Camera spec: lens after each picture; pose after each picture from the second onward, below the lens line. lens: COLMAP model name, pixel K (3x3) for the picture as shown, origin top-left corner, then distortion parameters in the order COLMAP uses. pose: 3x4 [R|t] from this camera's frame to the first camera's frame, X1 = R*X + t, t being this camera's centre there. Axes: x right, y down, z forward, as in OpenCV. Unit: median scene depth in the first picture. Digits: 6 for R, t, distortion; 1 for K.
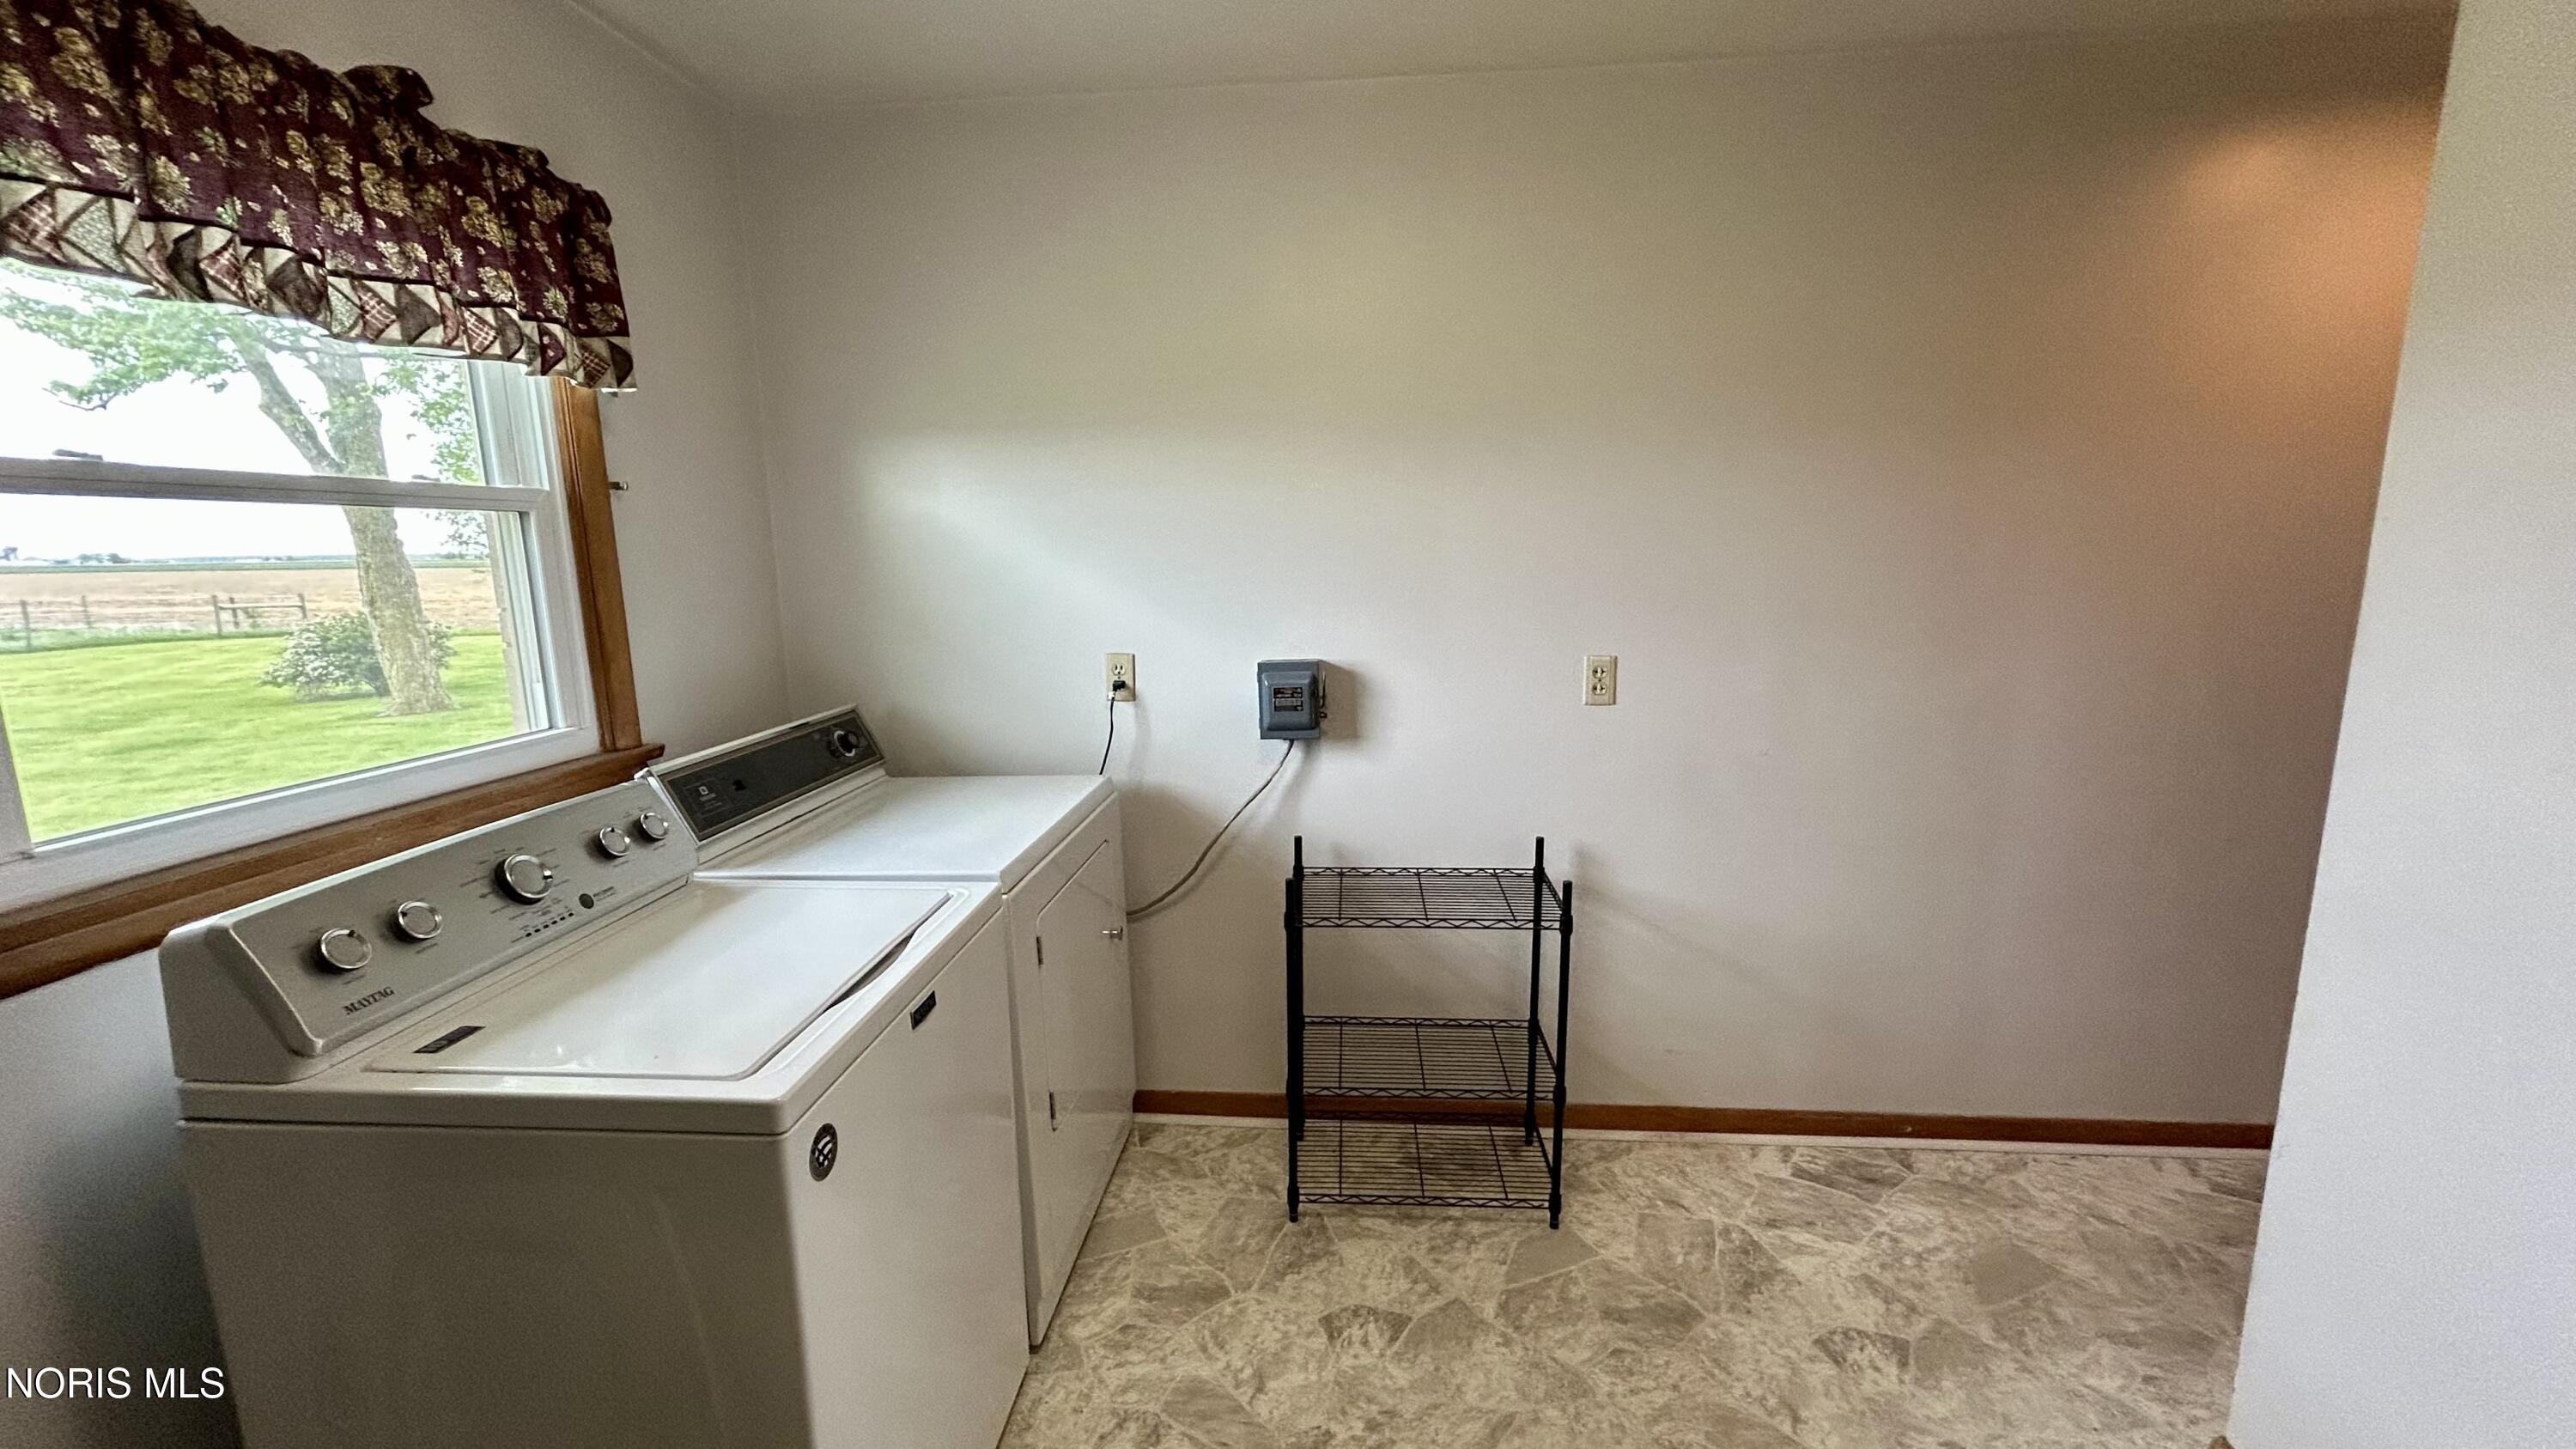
lens RADIAL K [[1028.1, 0, 1291.1], [0, 1028.1, 731.6], [0, 0, 1]] dist [0.001404, -0.000053]
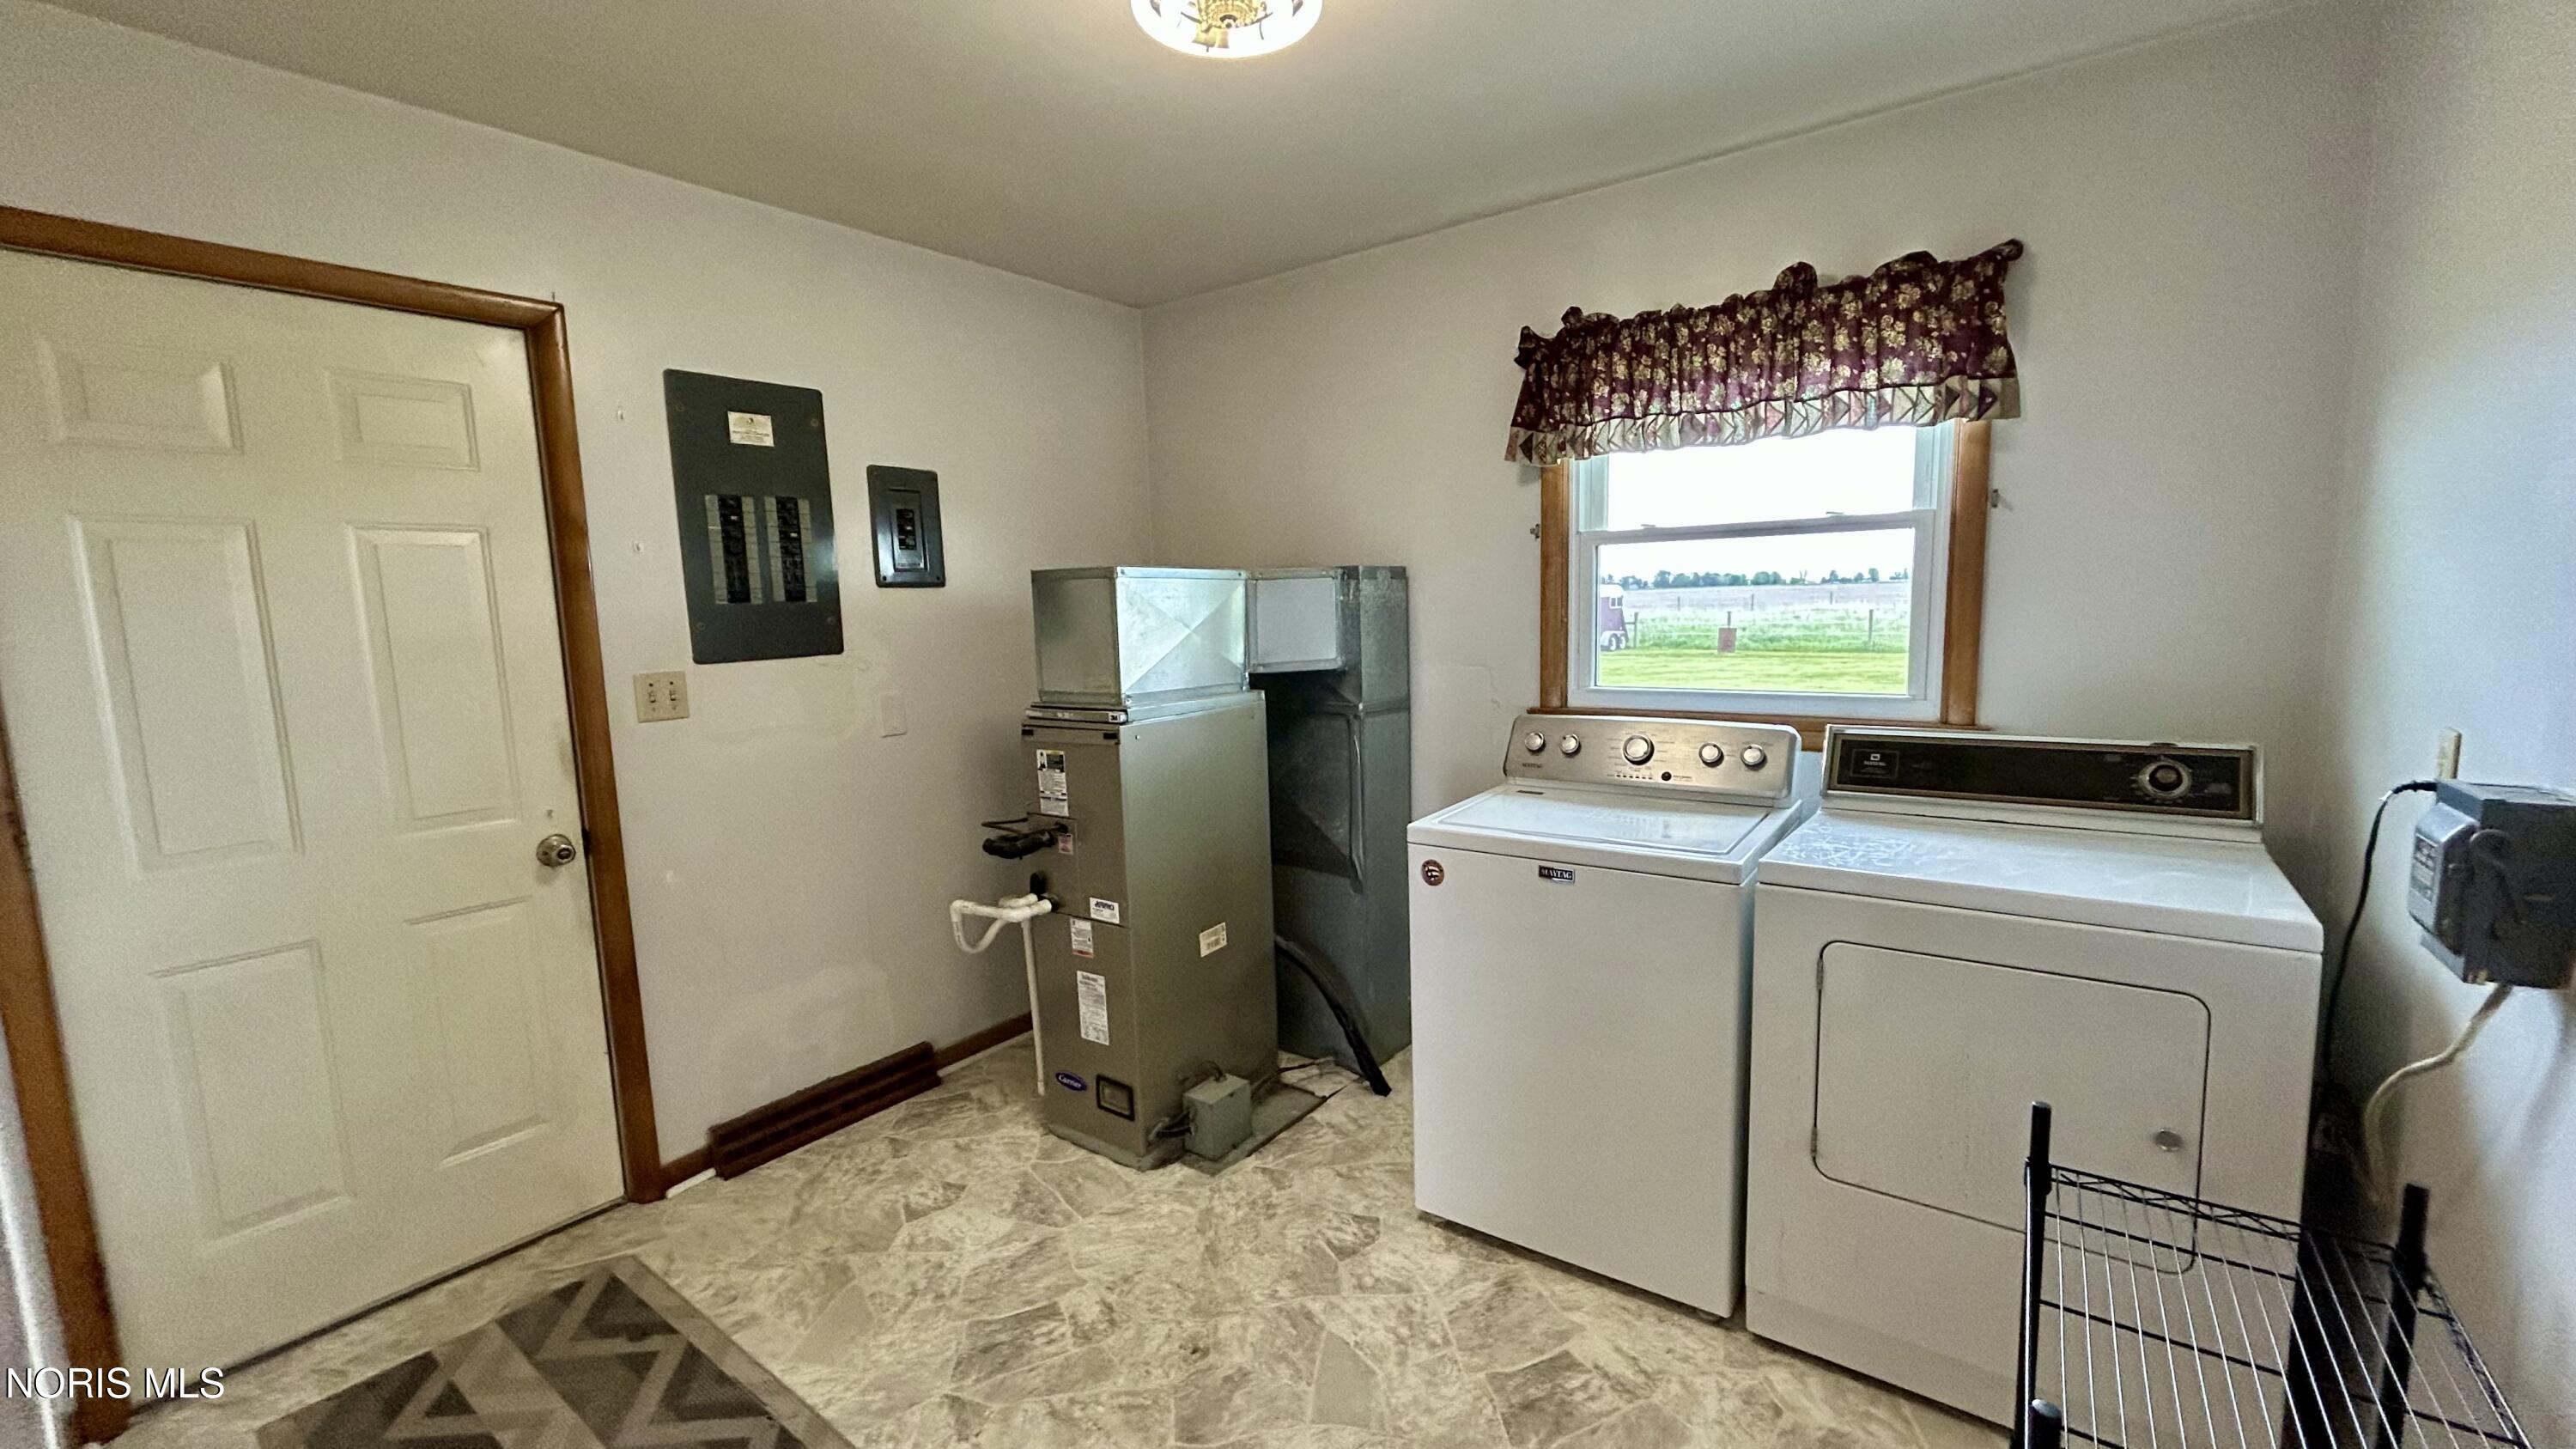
lens RADIAL K [[1040.6, 0, 1288.0], [0, 1040.6, 724.5], [0, 0, 1]] dist [-0.000236, 0.000029]
pose [[-0.533854, 0.124943, -0.836295, 1.156998], [-0.118099, 0.968312, 0.220056, -0.292907], [0.837289, 0.216244, -0.502181, 1.637247]]
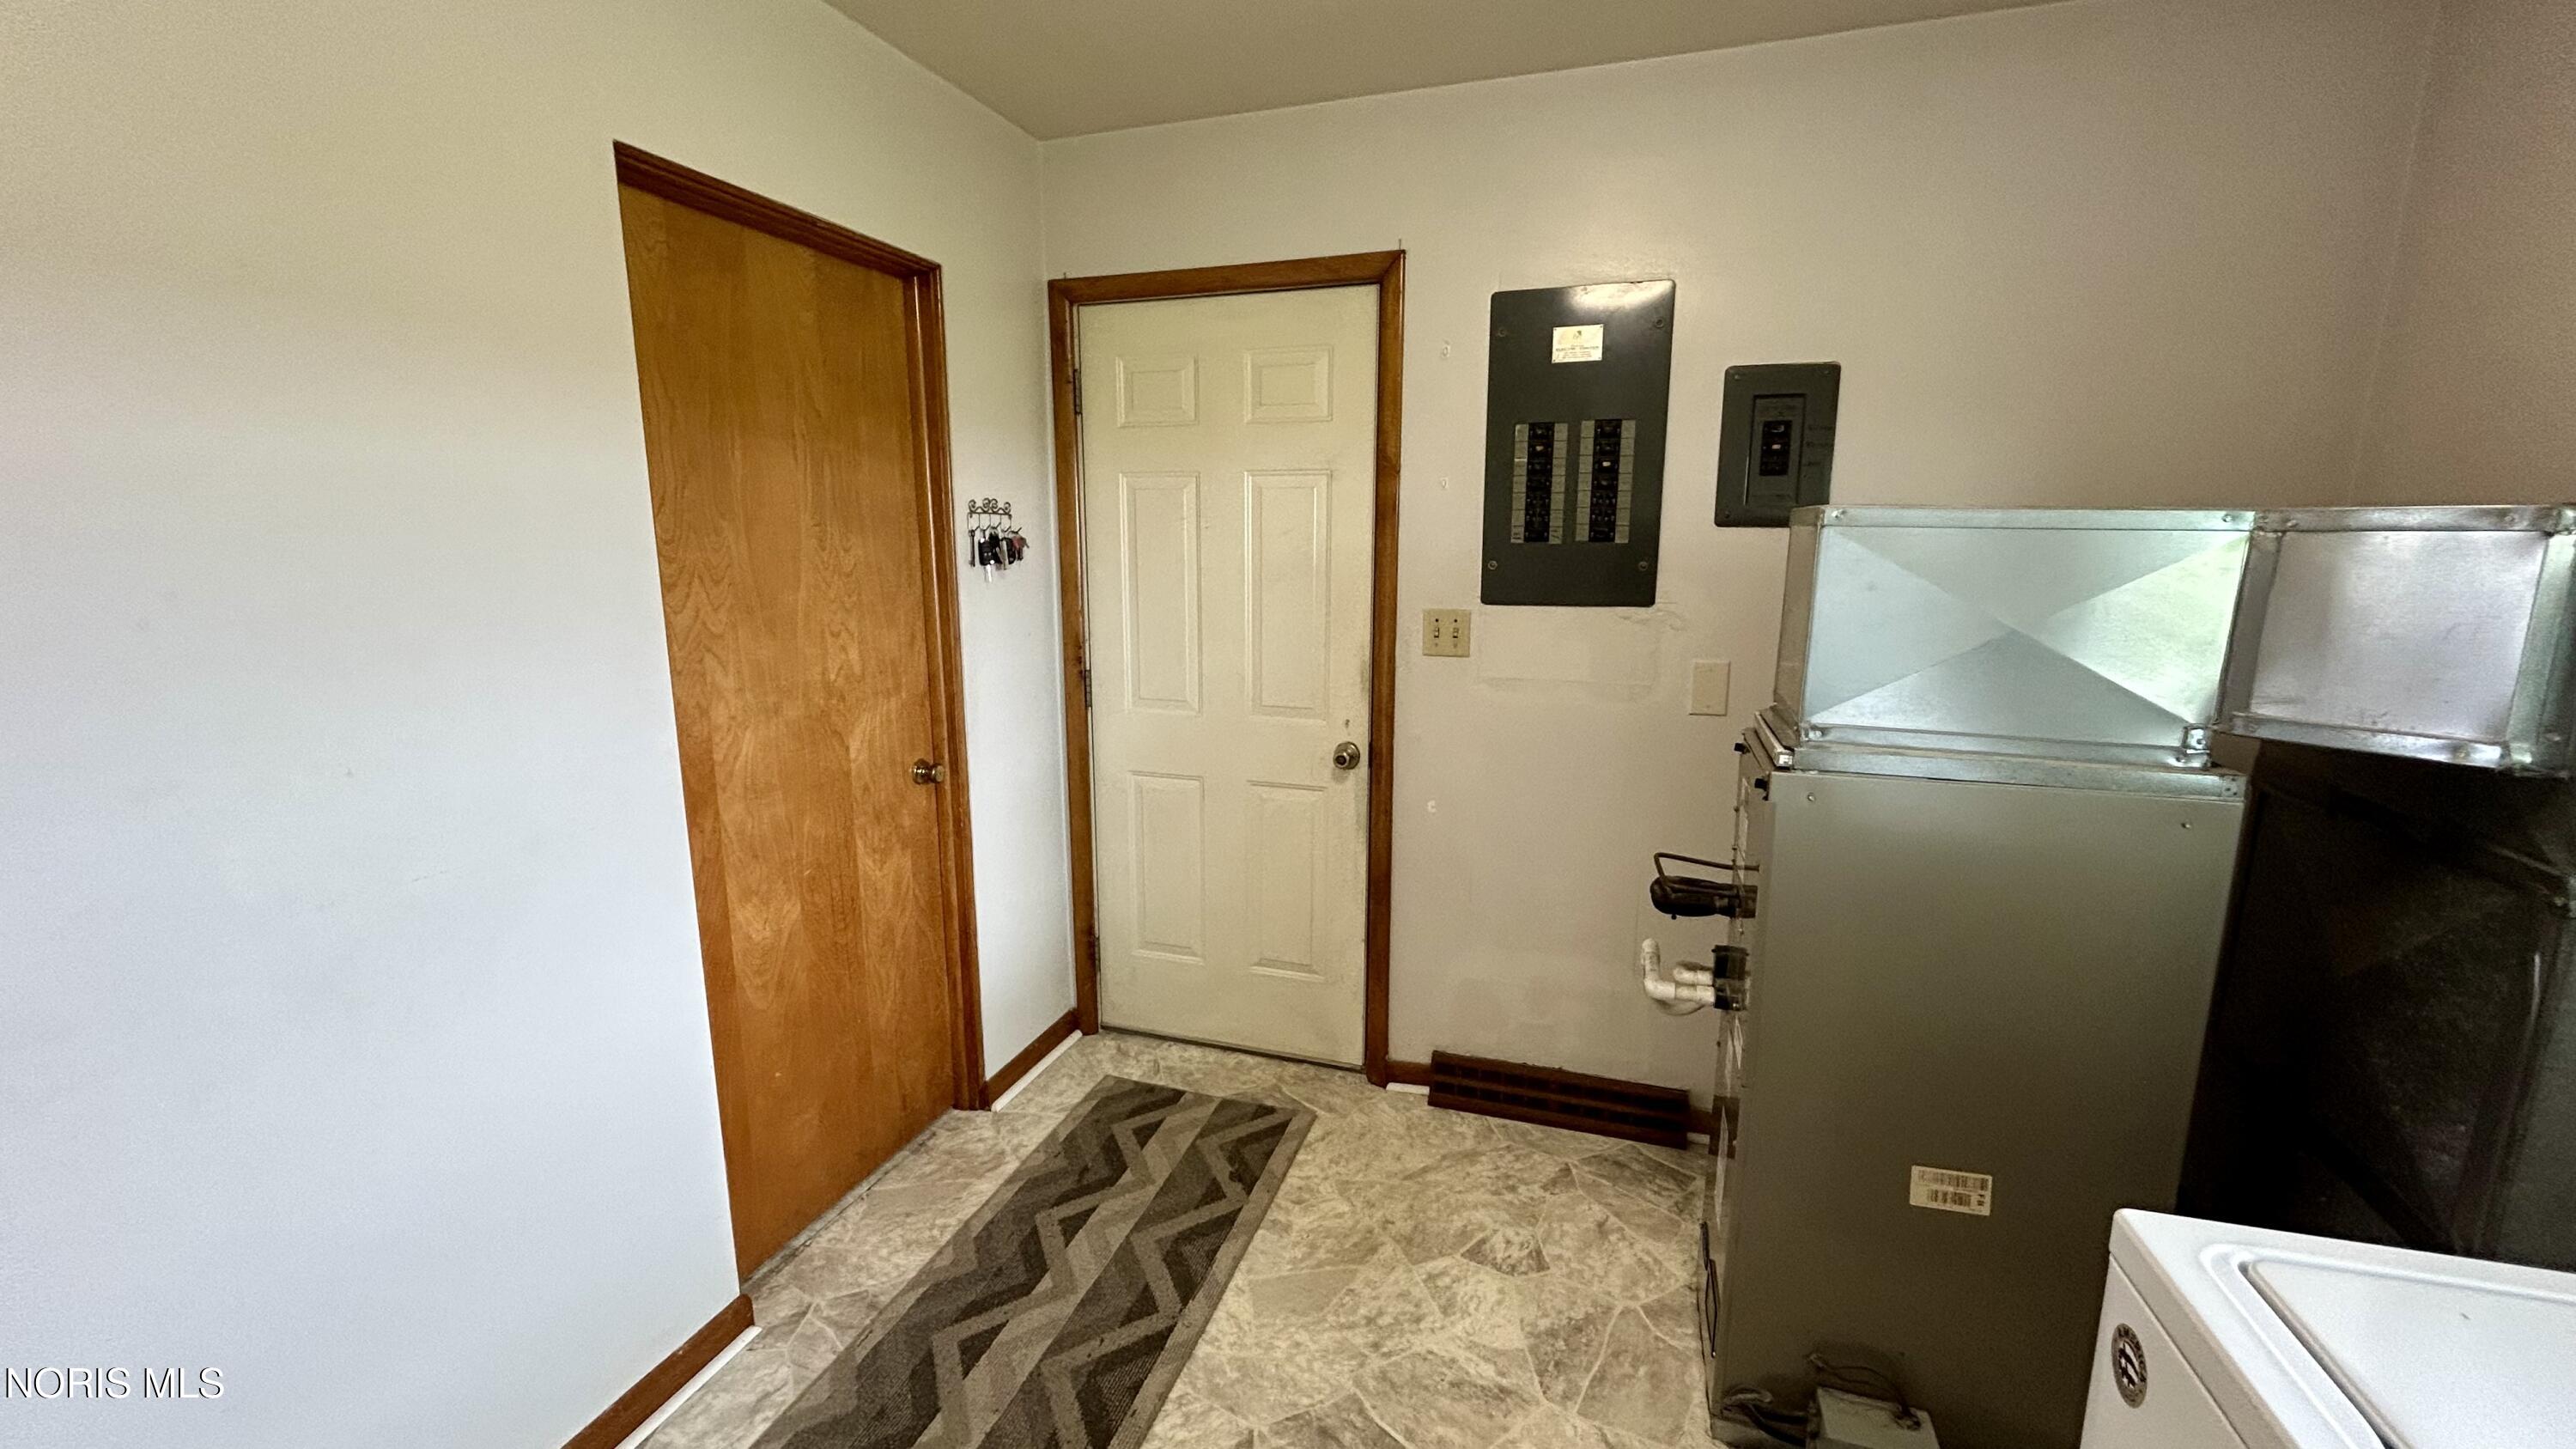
lens RADIAL K [[1033.5, 0, 1291.8], [0, 1033.5, 730.7], [0, 0, 1]] dist [-0.000020, -0.000316]
pose [[-0.973660, -0.042738, 0.223962, 0.474522], [0.040720, 0.933889, 0.355236, -0.303235], [-0.224338, 0.354999, -0.907551, 1.601518]]
